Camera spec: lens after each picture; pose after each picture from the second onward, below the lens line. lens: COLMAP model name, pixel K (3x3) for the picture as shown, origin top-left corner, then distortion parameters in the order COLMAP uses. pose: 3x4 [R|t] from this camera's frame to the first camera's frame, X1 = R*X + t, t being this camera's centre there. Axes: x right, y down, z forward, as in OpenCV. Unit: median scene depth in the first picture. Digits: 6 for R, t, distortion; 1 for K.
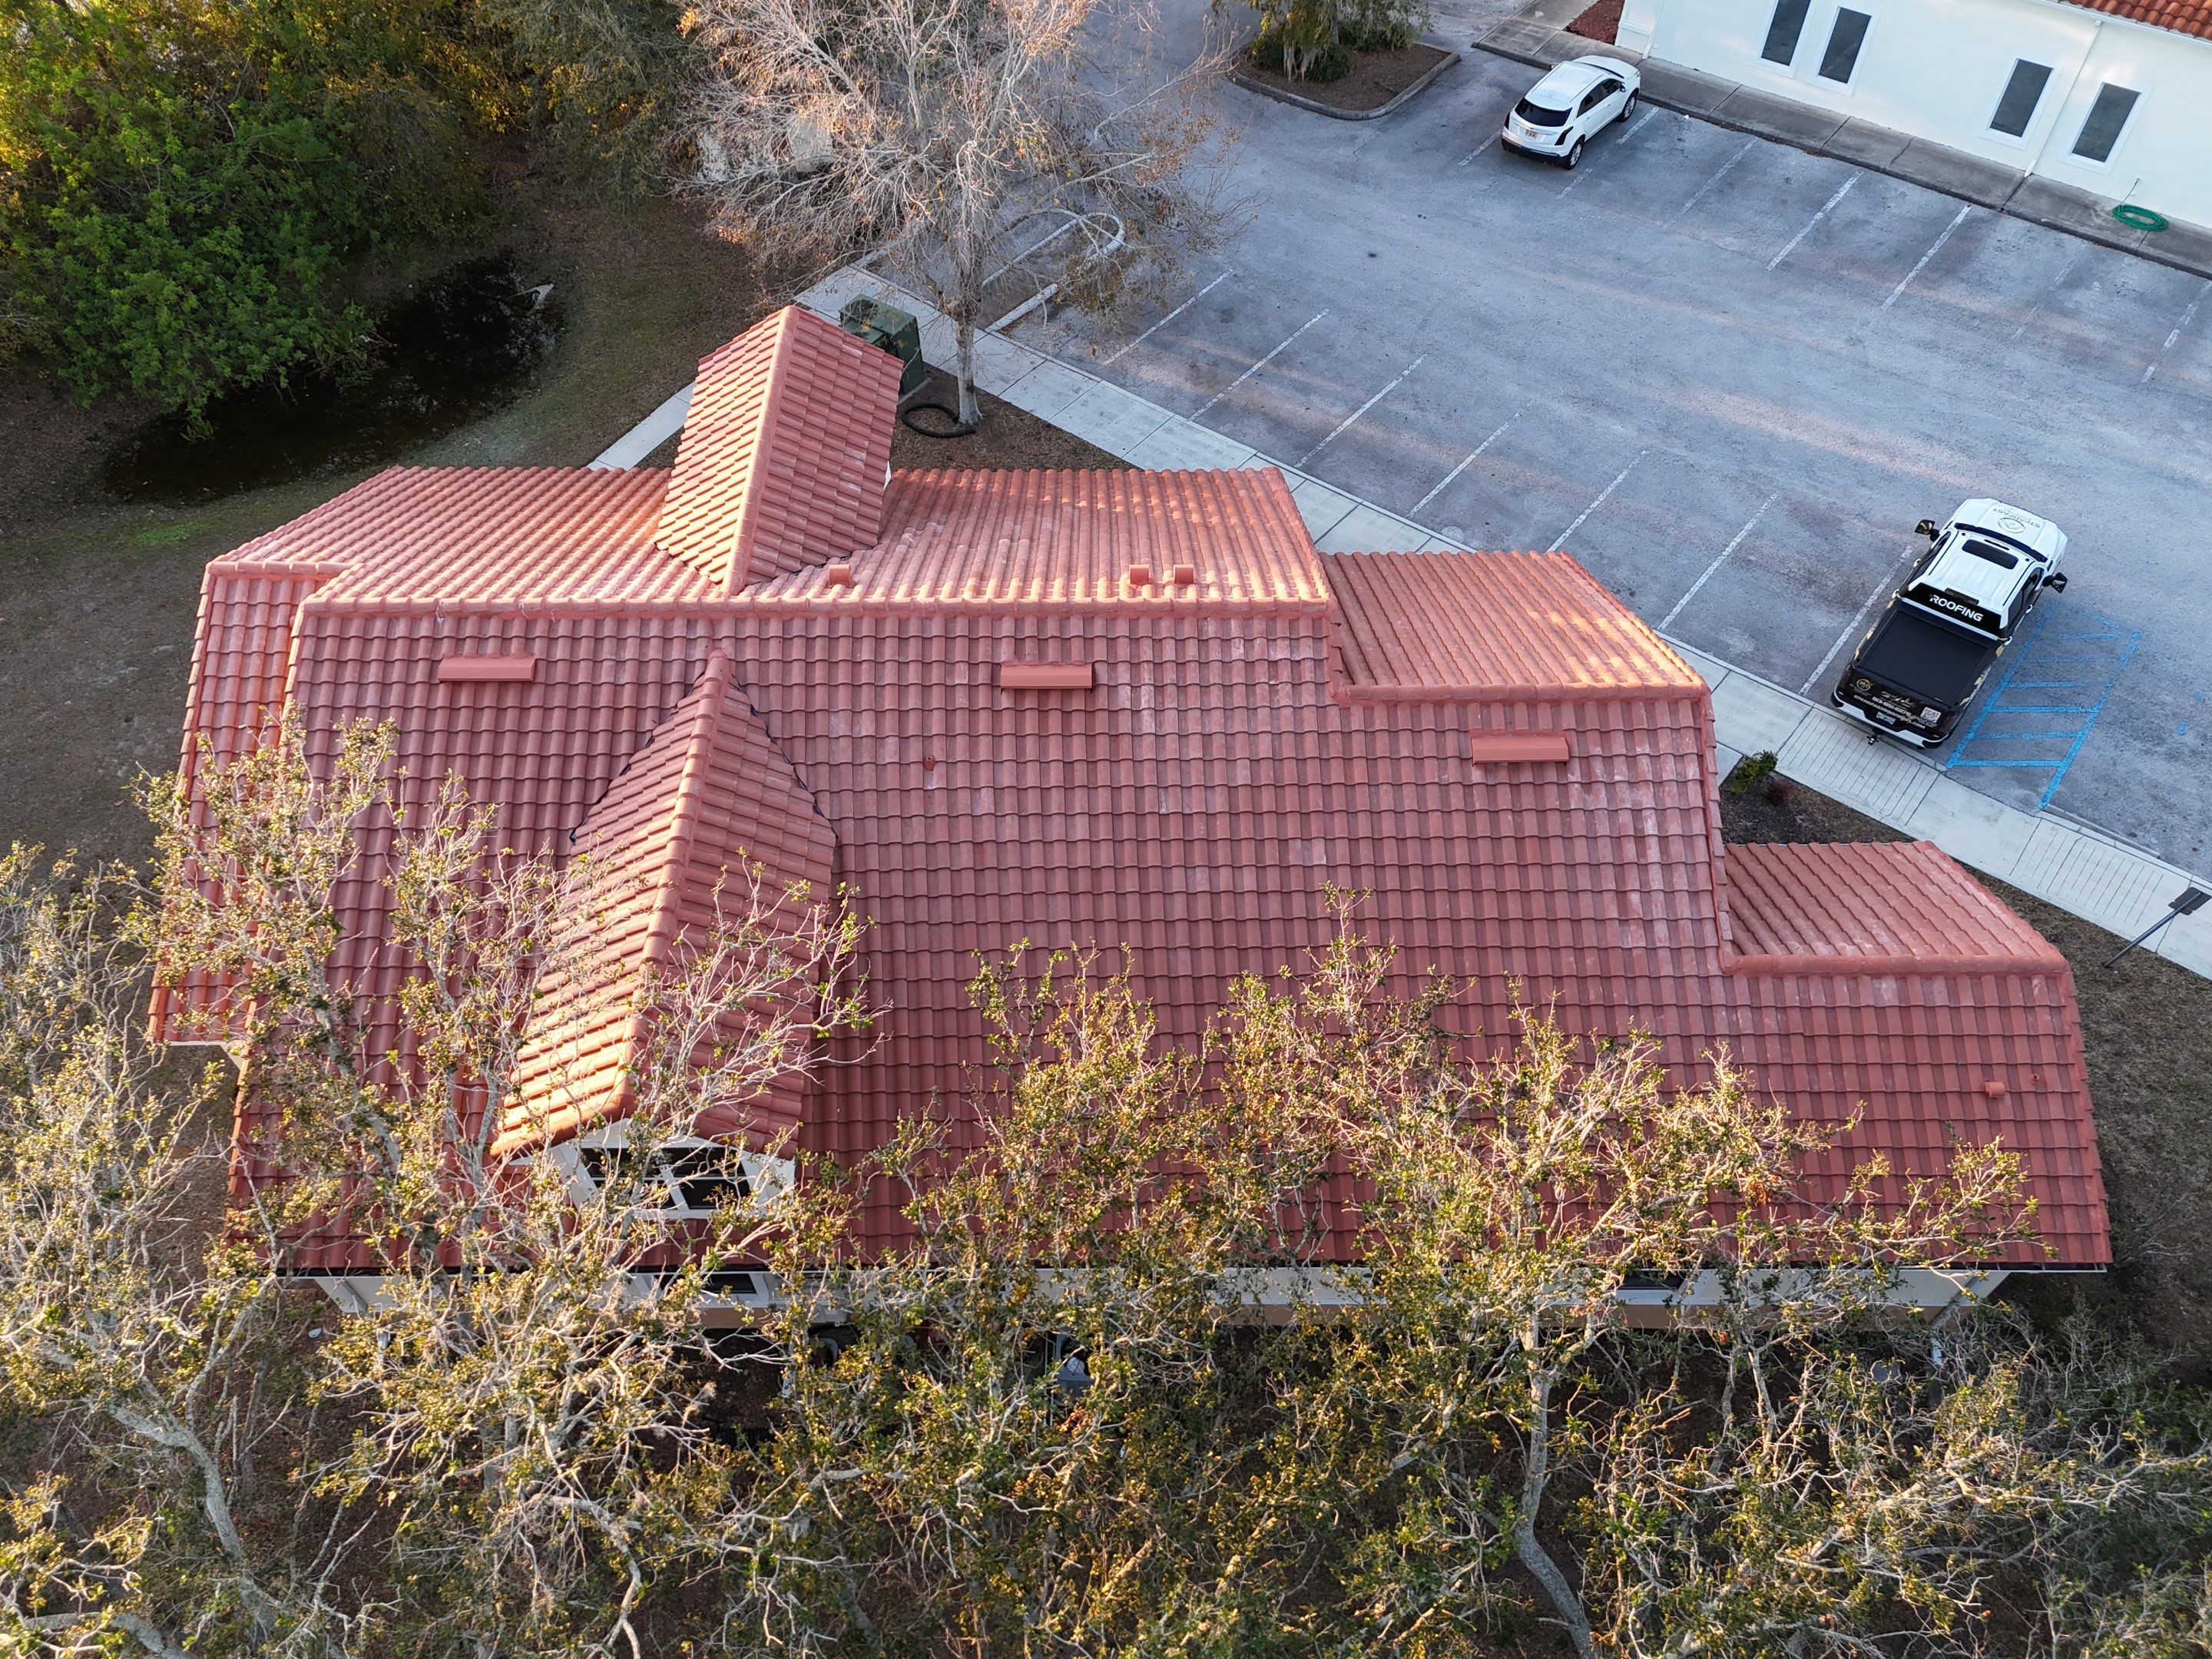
lens RADIAL K [[1625.2, 0, 1112.1], [0, 1625.2, 832.6], [0, 0, 1]] dist [0.063889, -0.044536]
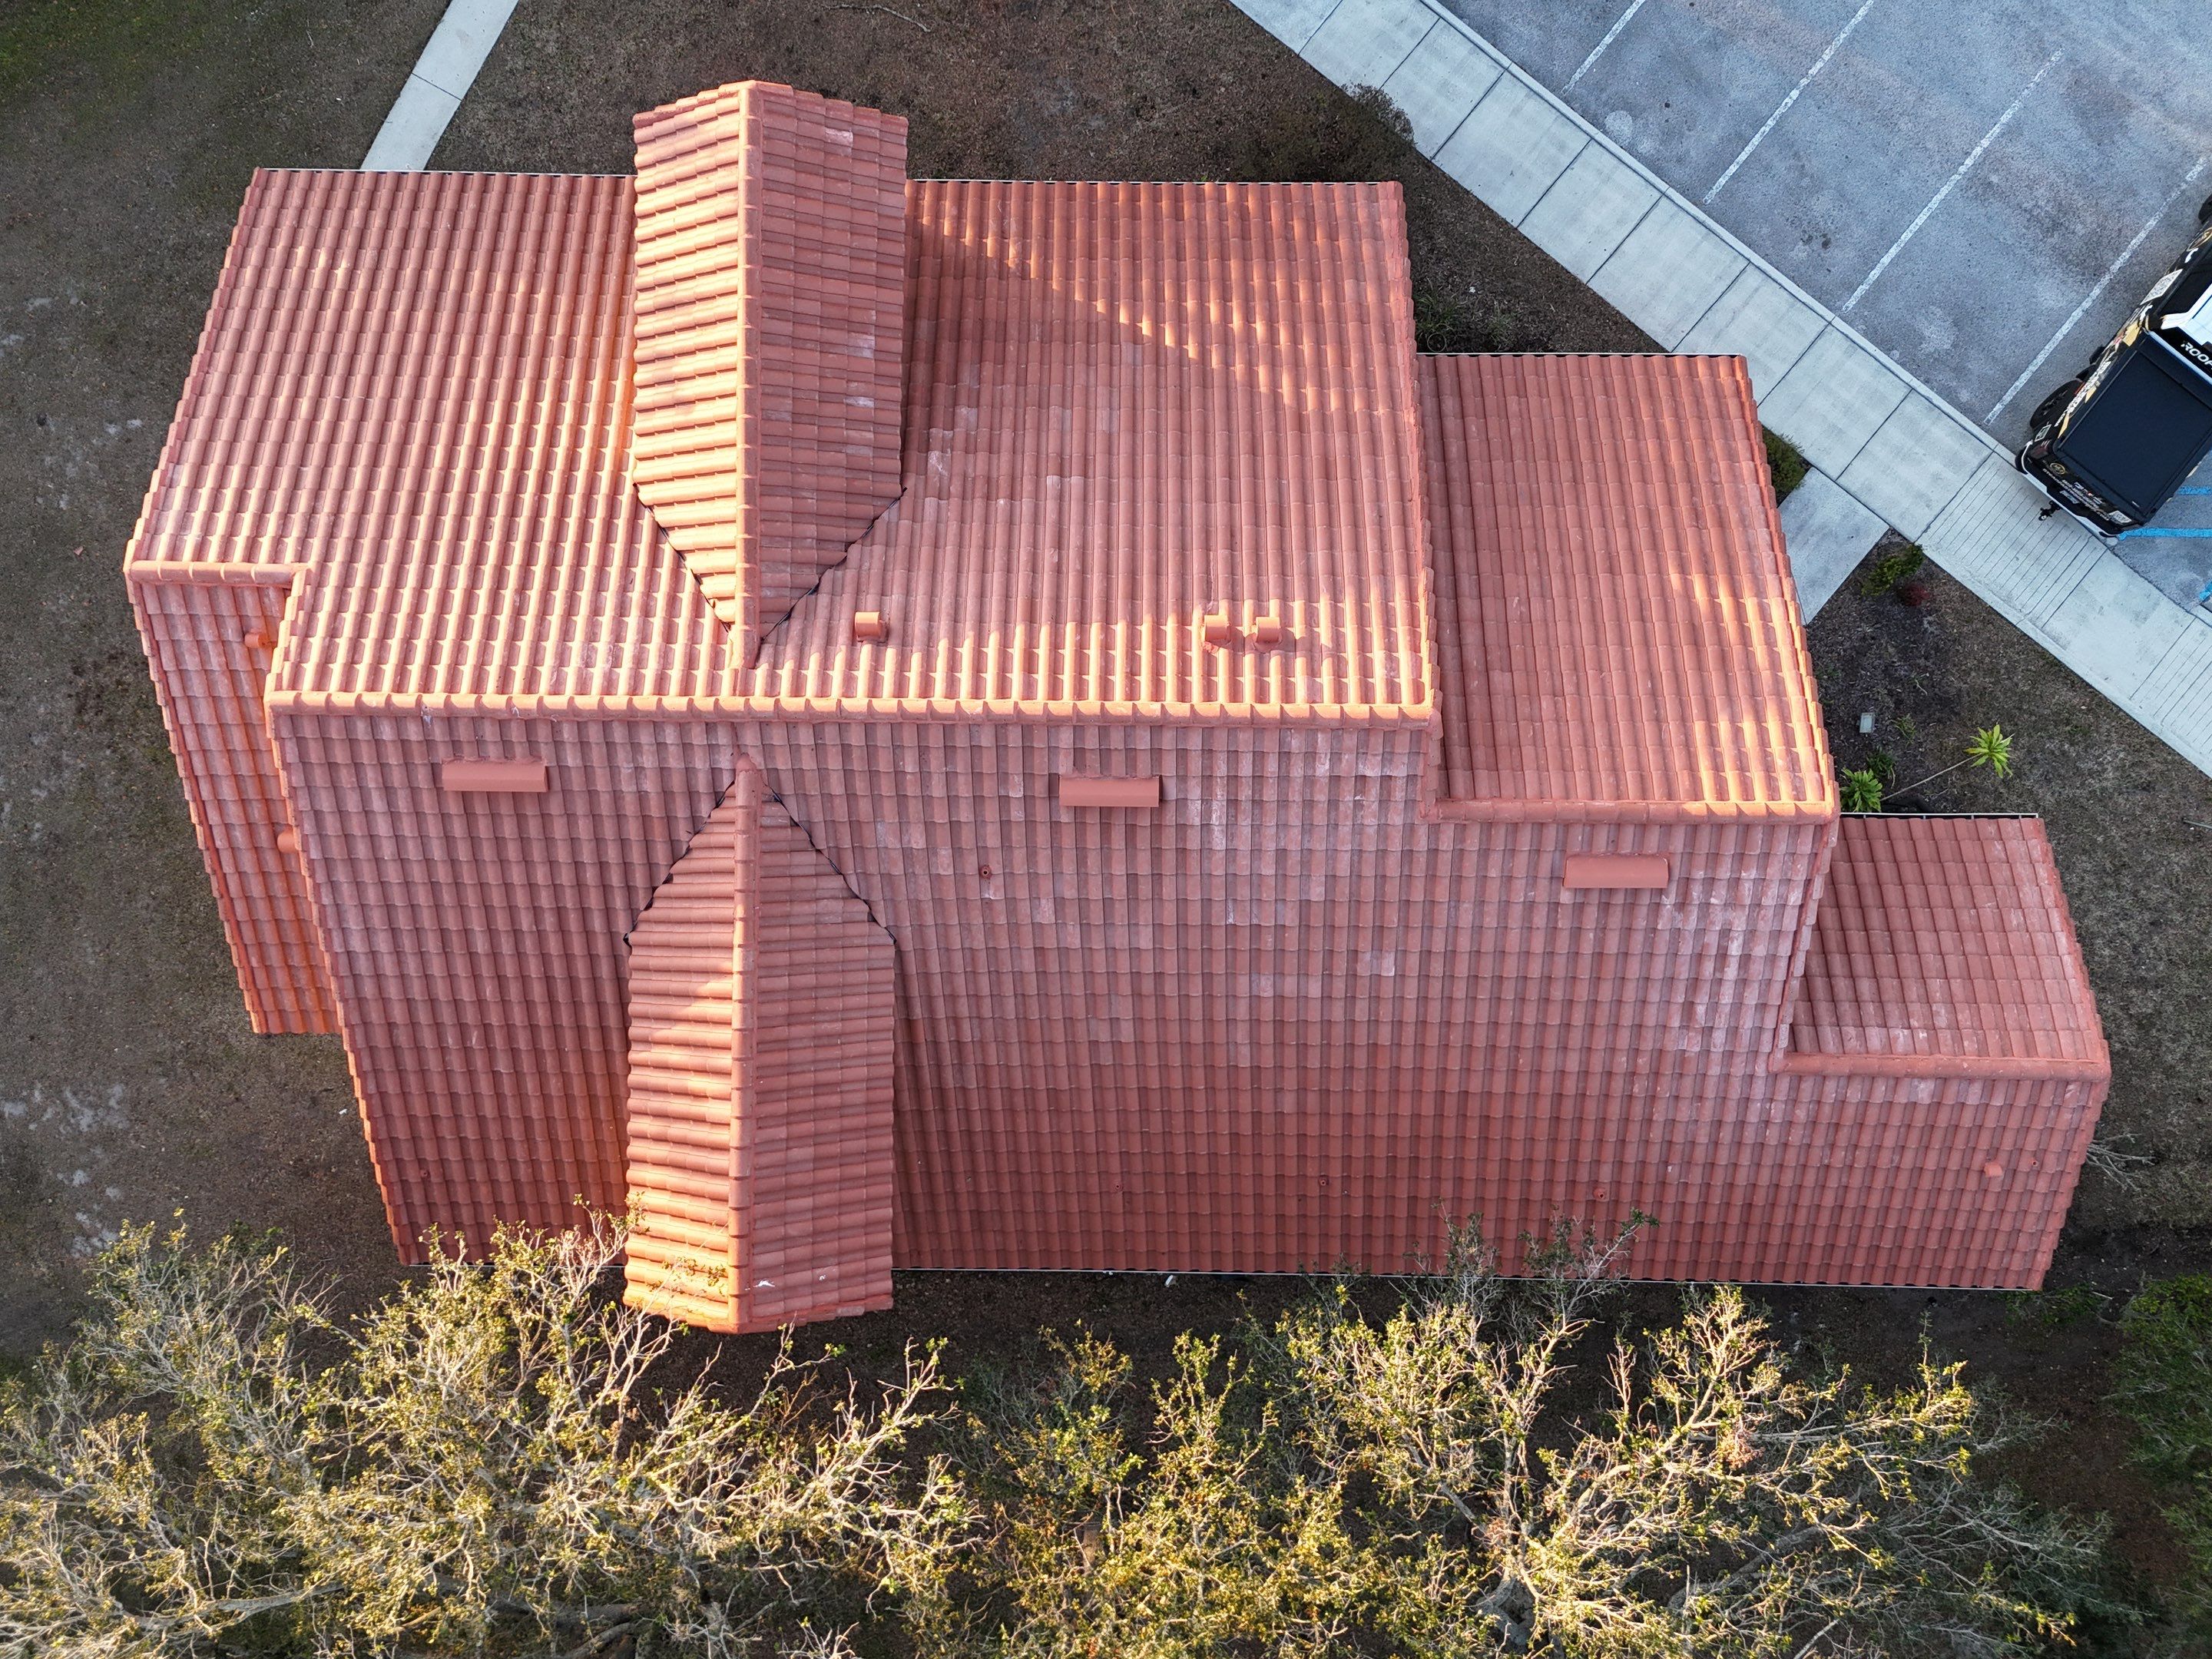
lens RADIAL K [[1625.2, 0, 1109.9], [0, 1625.2, 821.9], [0, 0, 1]] dist [0.063889, -0.044536]
pose [[0.999873, 0.013303, -0.008768, -0.032169], [-0.004661, 0.770477, 0.637450, -0.659458], [0.015236, -0.637329, 0.770442, 0.288217]]
